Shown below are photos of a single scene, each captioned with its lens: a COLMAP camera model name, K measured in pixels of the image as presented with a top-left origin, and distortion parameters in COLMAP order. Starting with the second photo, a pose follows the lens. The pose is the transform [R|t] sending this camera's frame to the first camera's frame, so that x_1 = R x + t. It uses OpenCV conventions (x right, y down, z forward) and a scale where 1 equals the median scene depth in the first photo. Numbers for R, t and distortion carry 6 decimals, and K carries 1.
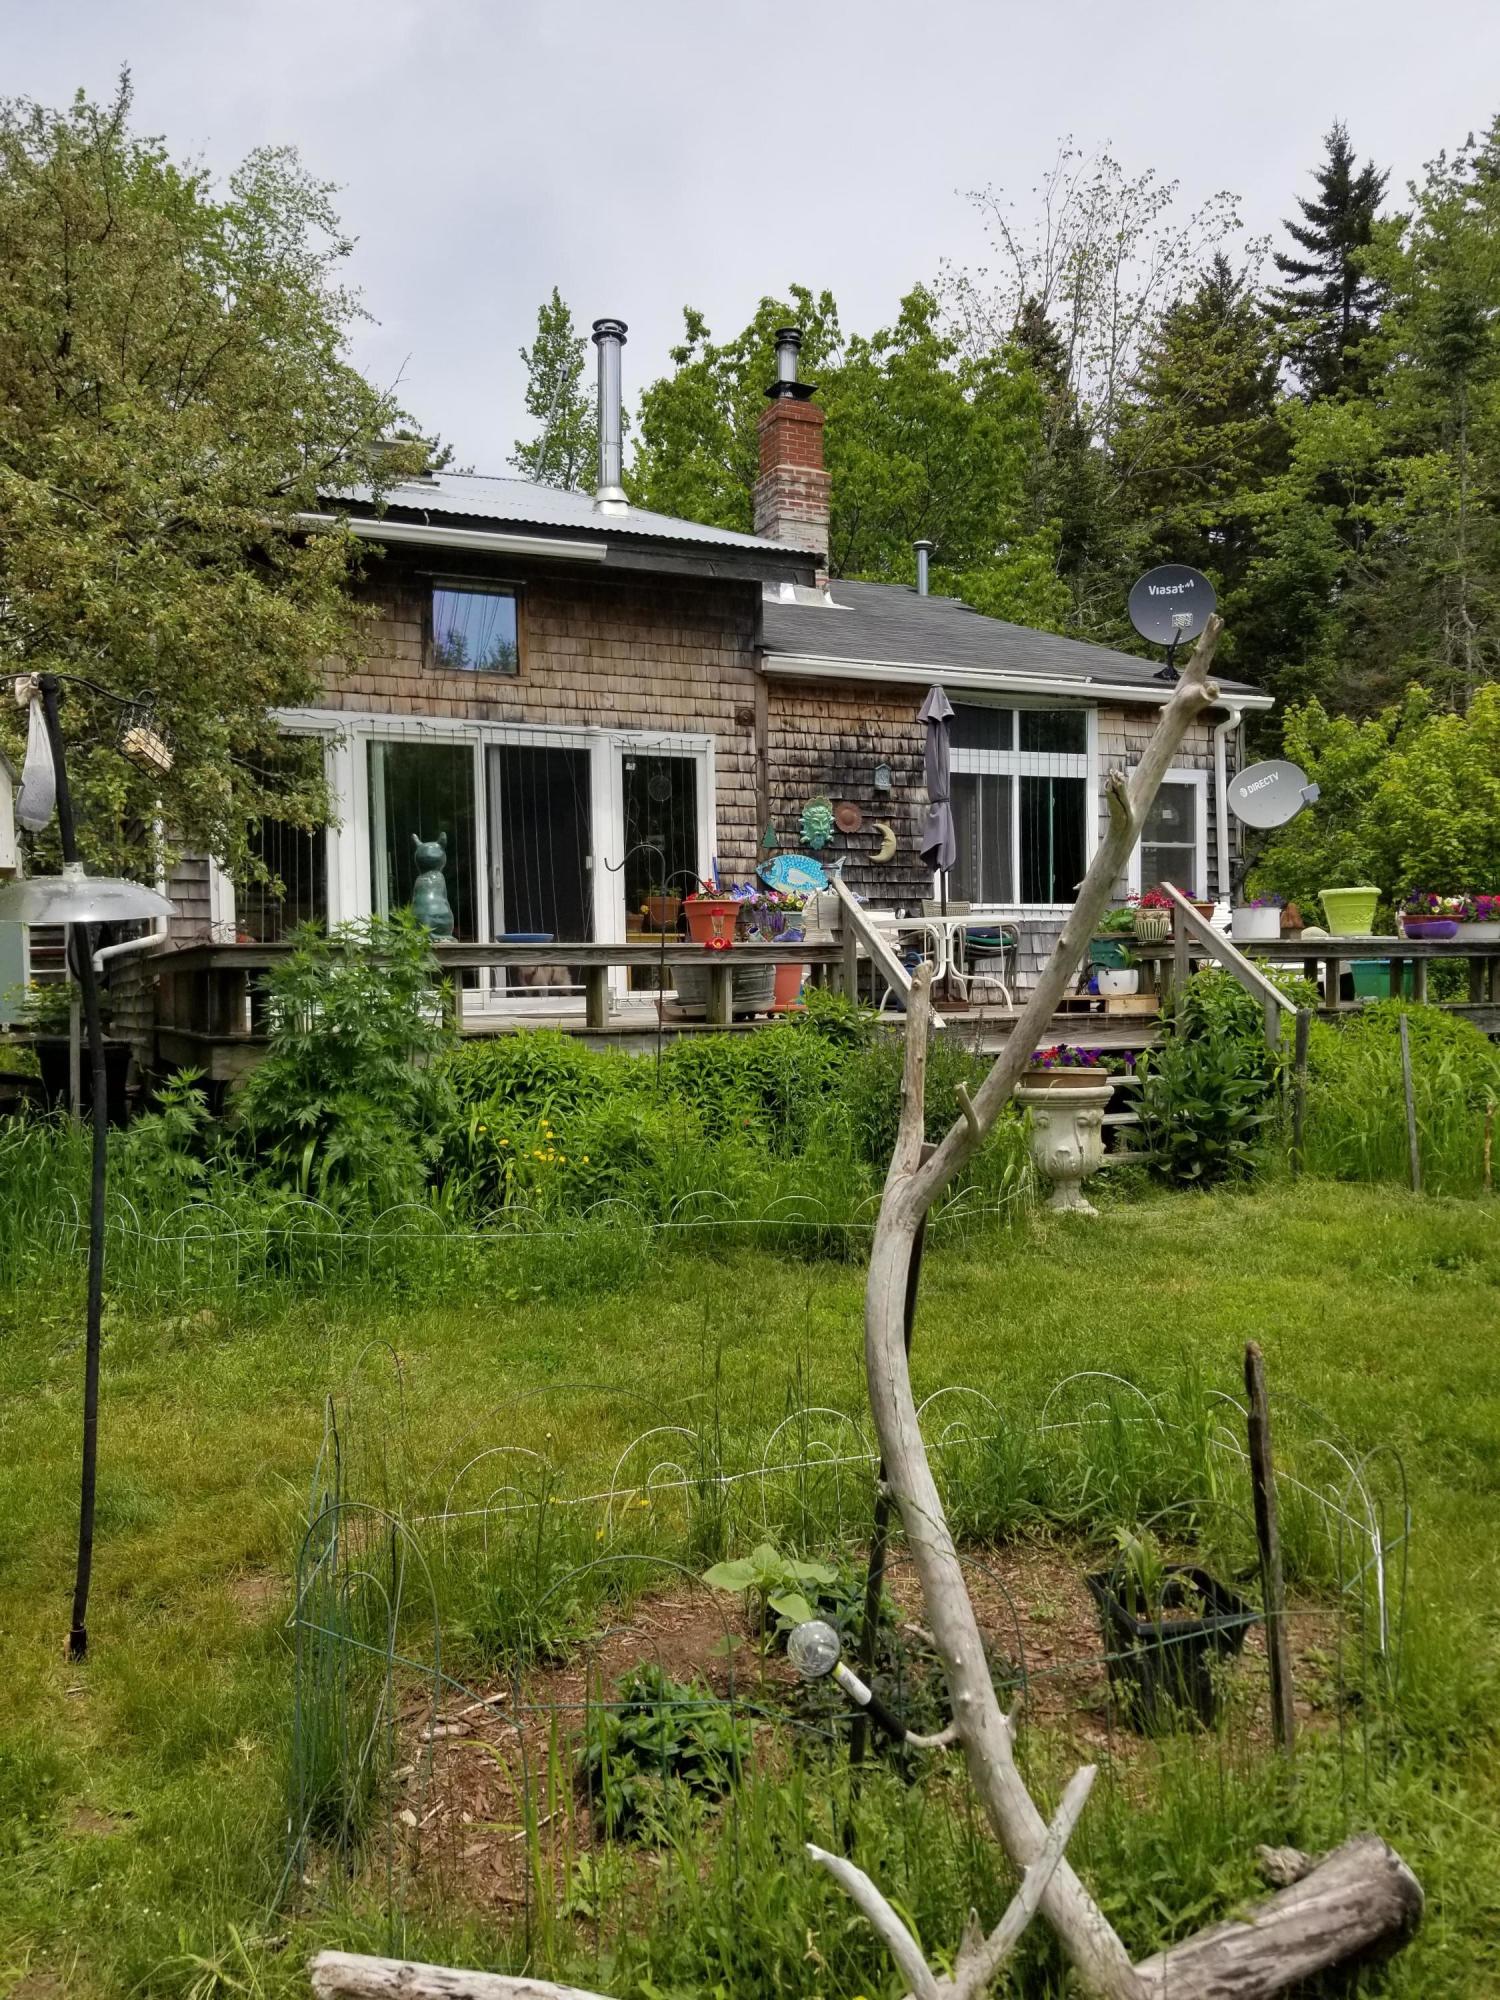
lens RADIAL K [[1571.7, 0, 701.5], [0, 1571.7, 1038.7], [0, 0, 1]] dist [0.079653, -0.124730]
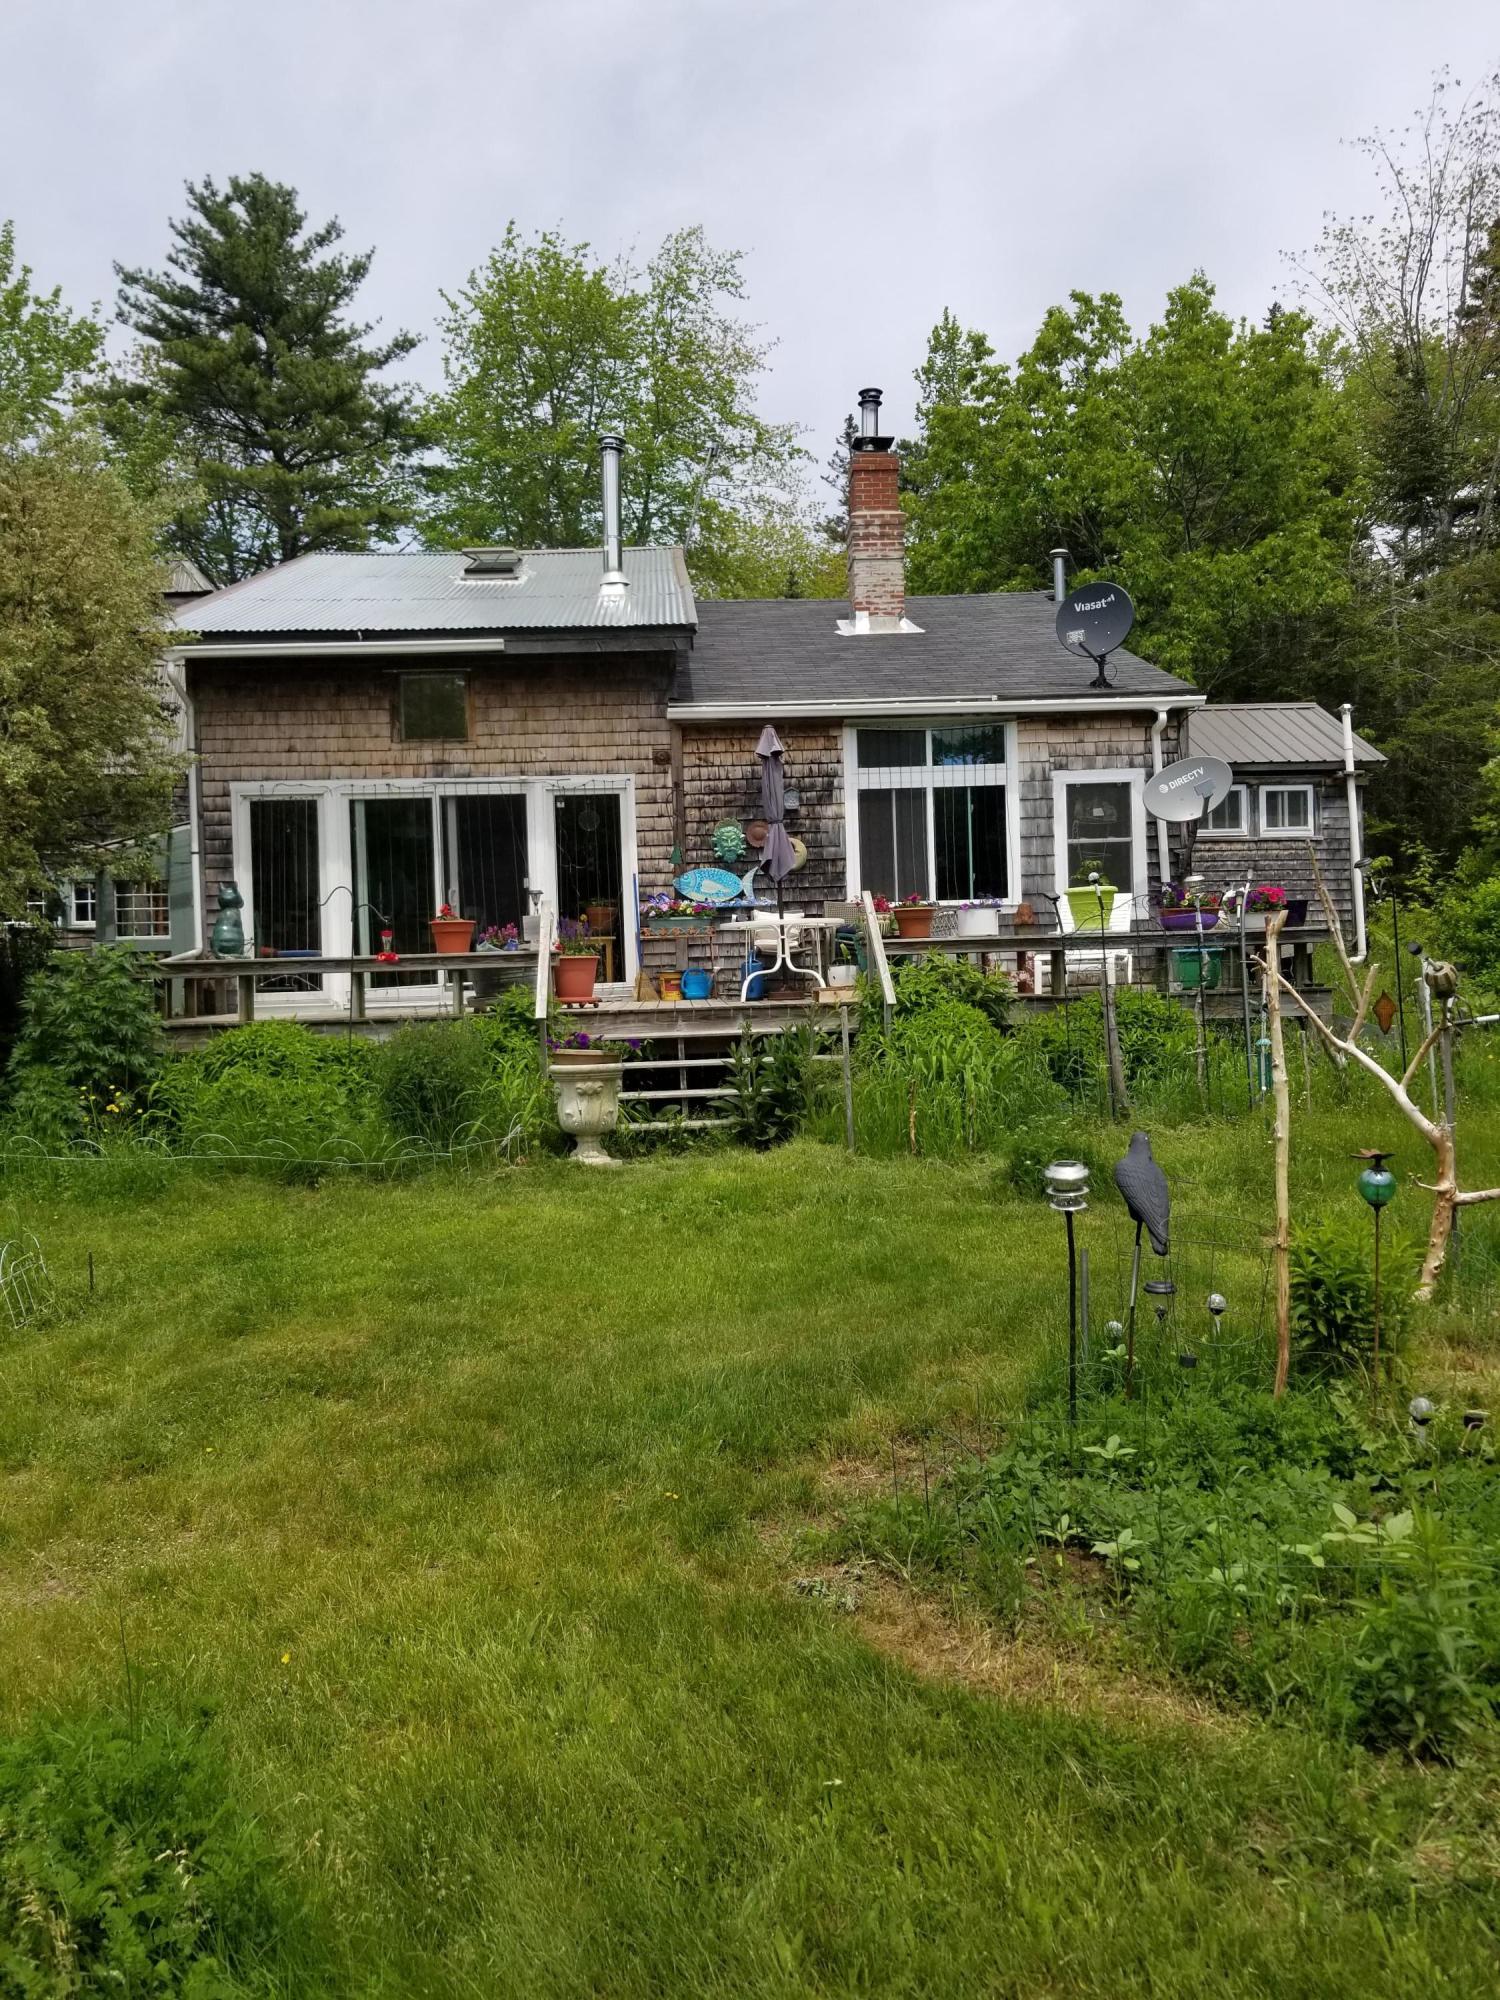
lens RADIAL K [[1565.3, 0, 750.0], [0, 1565.3, 1000.0], [0, 0, 1]] dist [0.076445, -0.085668]
pose [[0.926959, -0.005731, -0.375119, 0.521139], [0.004189, 0.999979, -0.004928, -0.009775], [0.375140, 0.002997, 0.926963, -0.093897]]
